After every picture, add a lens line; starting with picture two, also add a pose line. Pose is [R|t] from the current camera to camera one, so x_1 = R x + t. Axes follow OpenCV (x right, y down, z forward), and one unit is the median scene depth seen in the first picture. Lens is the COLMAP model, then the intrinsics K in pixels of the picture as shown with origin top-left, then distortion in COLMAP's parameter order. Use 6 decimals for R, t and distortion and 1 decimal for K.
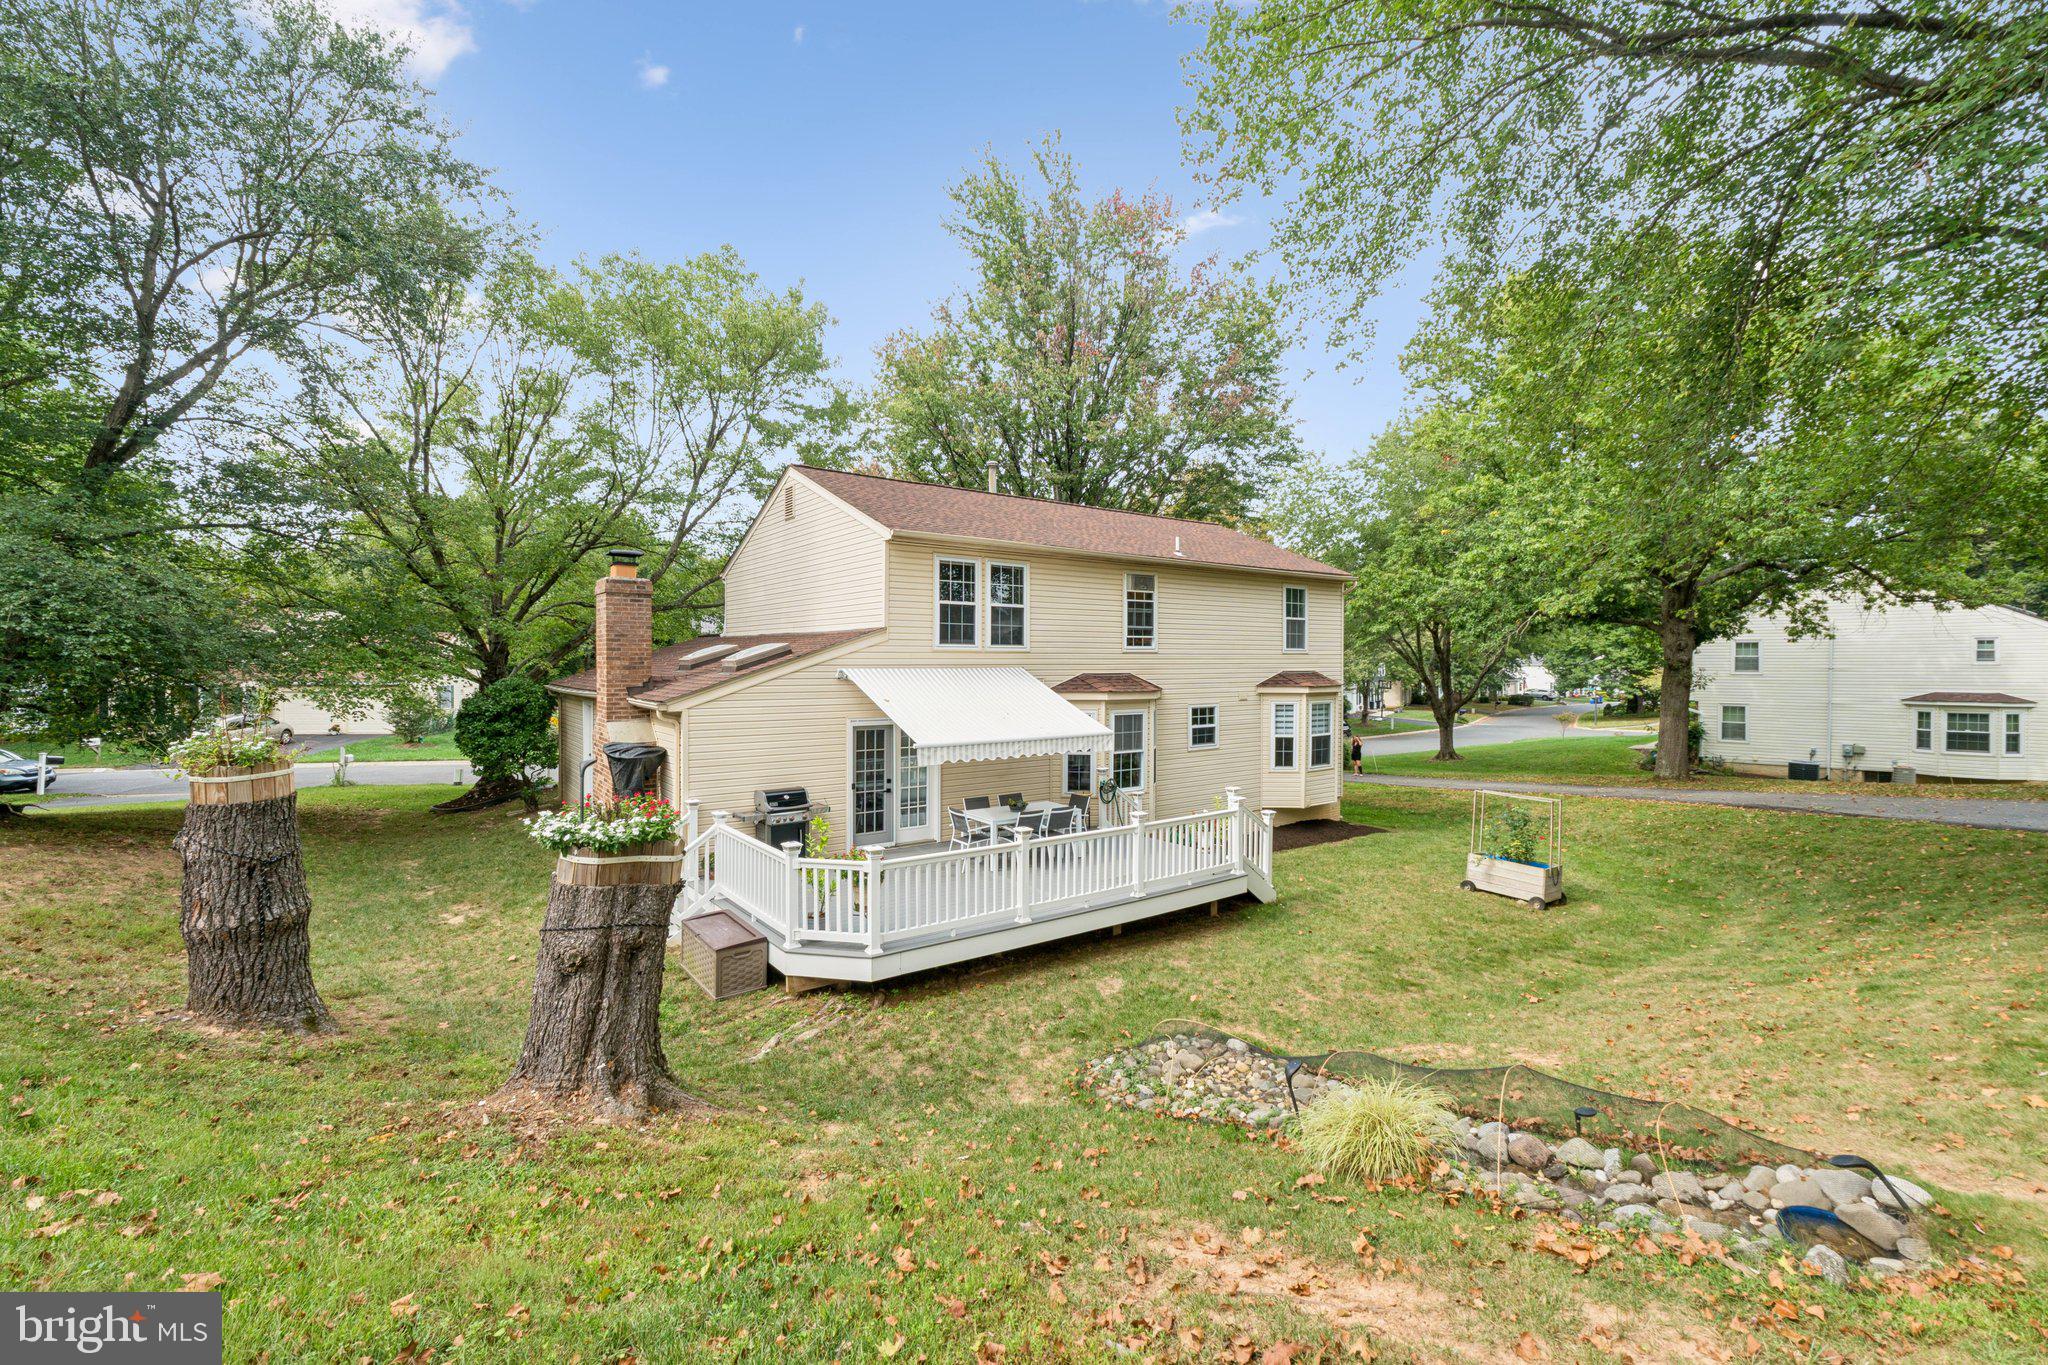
lens RADIAL K [[869.5, 0, 1014.6], [0, 869.5, 673.9], [0, 0, 1]] dist [-0.001250, -0.000160]
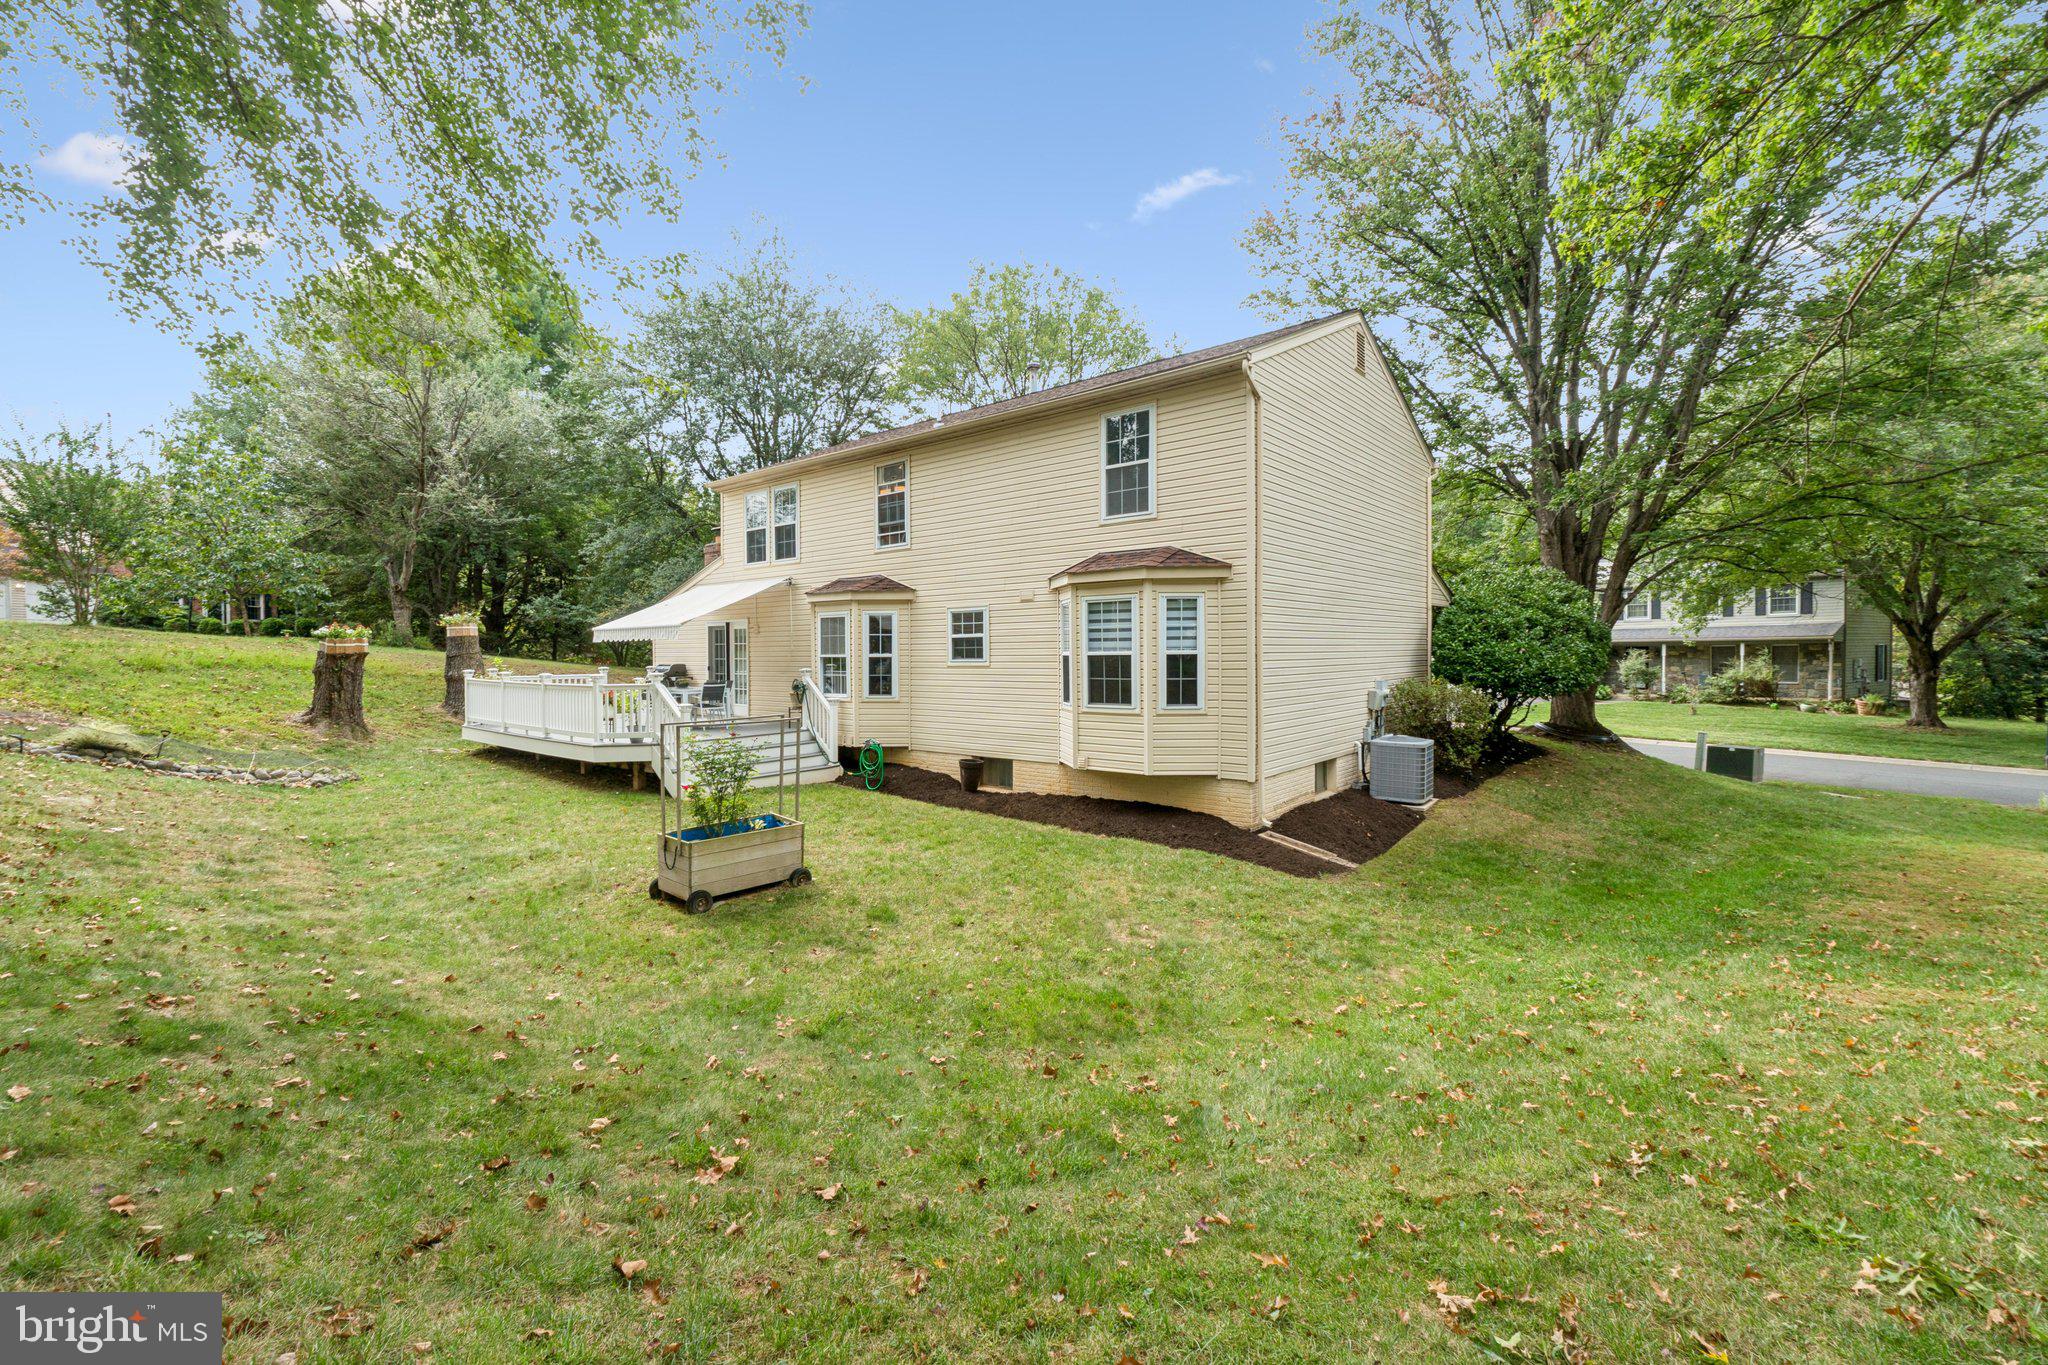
lens RADIAL K [[869.5, 0, 1014.6], [0, 869.5, 673.9], [0, 0, 1]] dist [-0.001250, -0.000160]
pose [[0.236009, 0.021683, -0.971509, 1.212347], [-0.007543, 0.999762, 0.020481, 0.095961], [0.971722, 0.002494, 0.236116, 1.055745]]
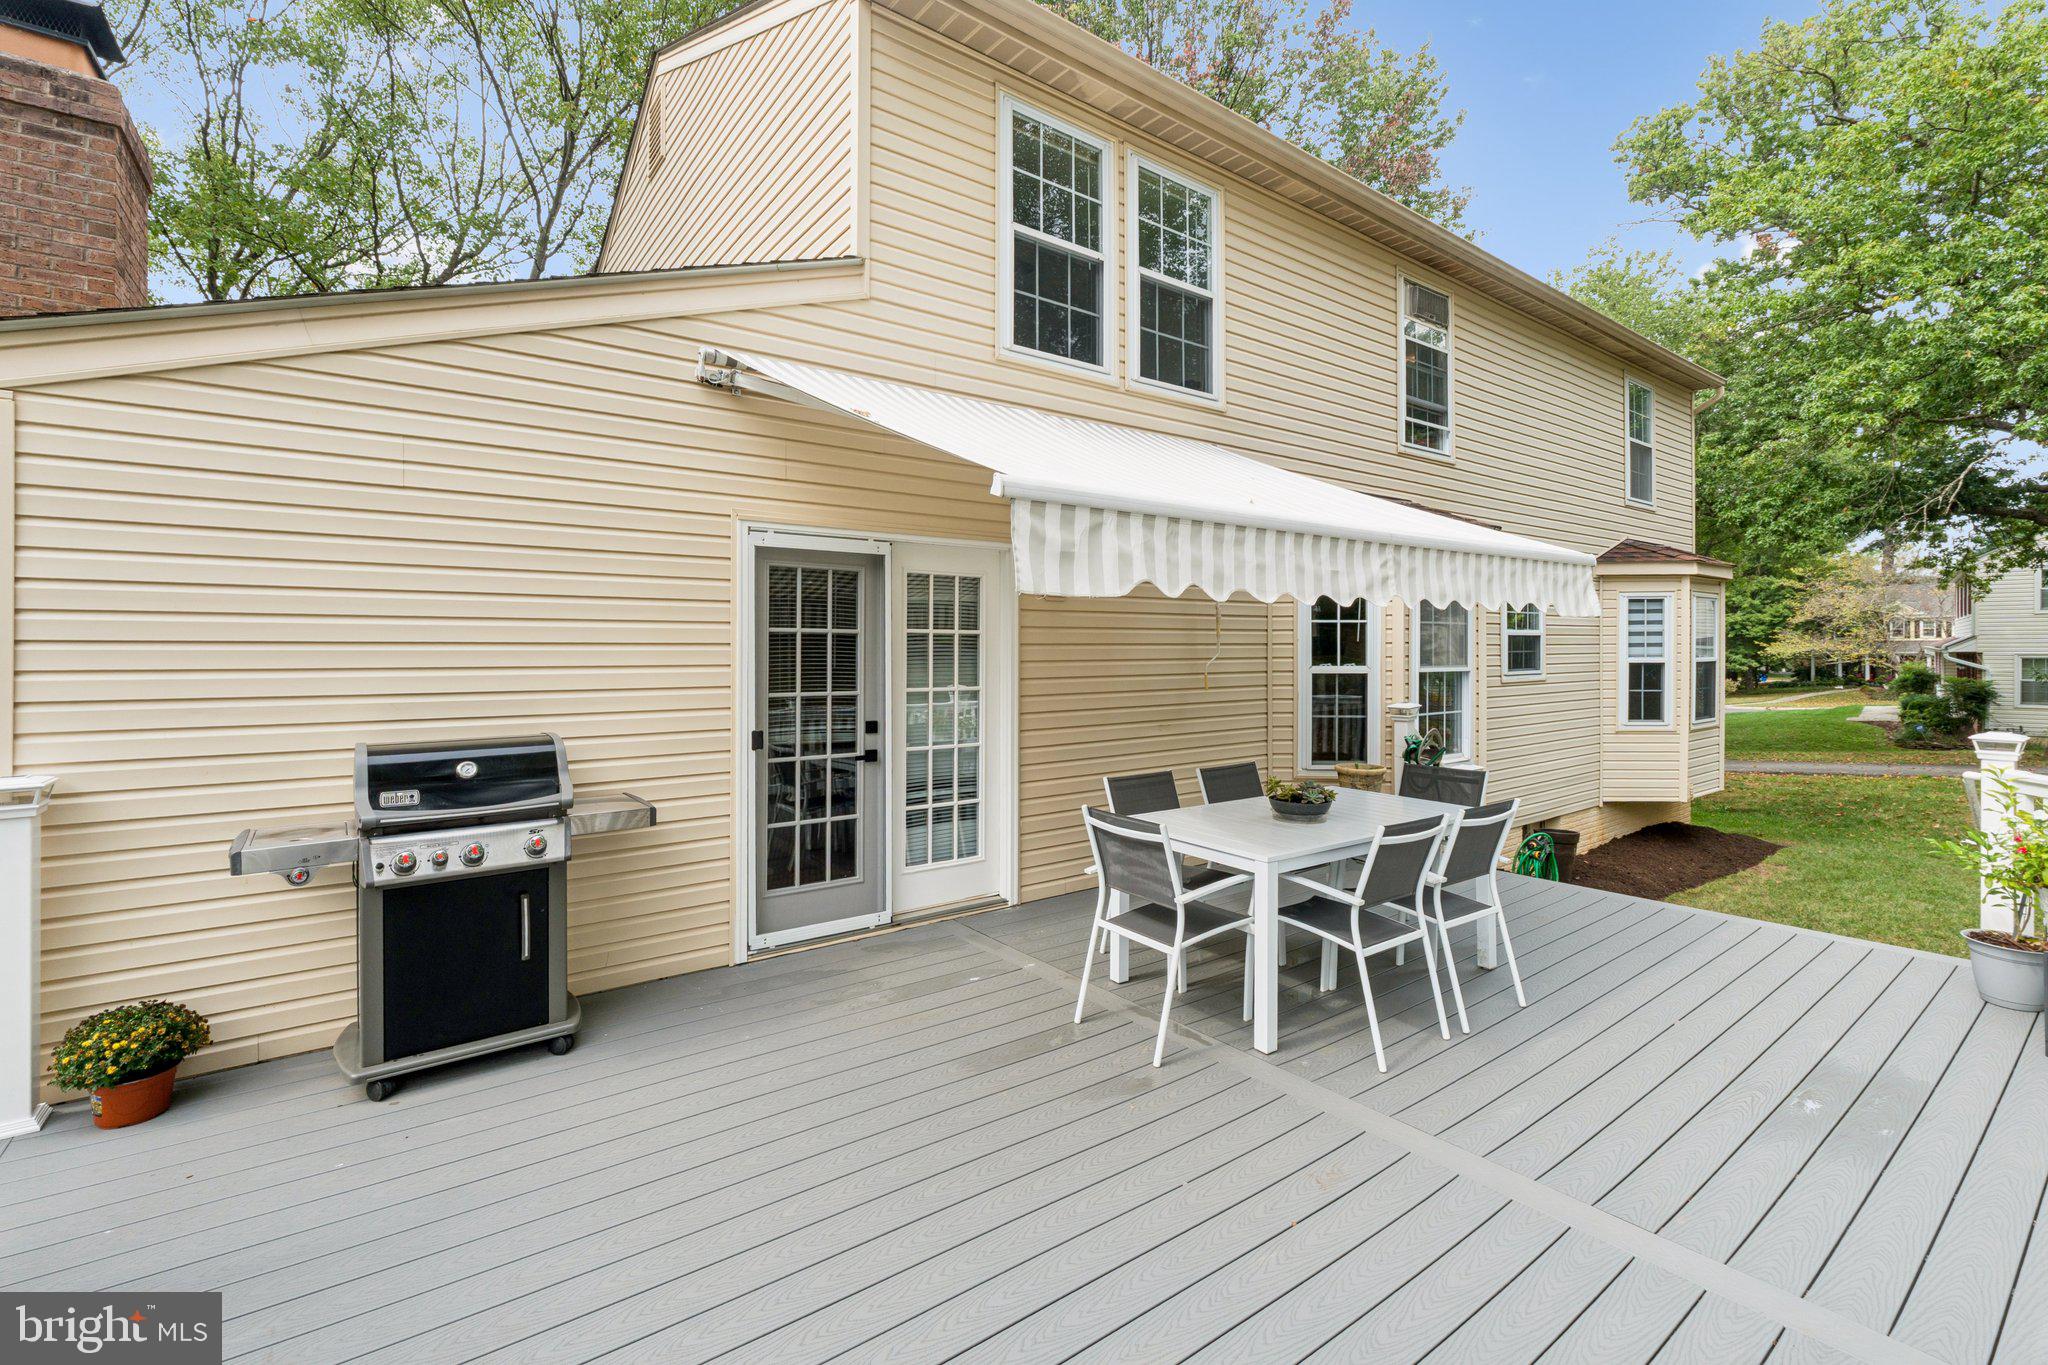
lens RADIAL K [[893.2, 0, 1015.3], [0, 893.2, 642.5], [0, 0, 1]] dist [-0.000090, 0.000100]
pose [[0.999936, -0.005331, 0.010000, -0.087697], [0.005588, 0.999650, -0.025843, 0.094613], [-0.009859, 0.025897, 0.999616, 0.621701]]
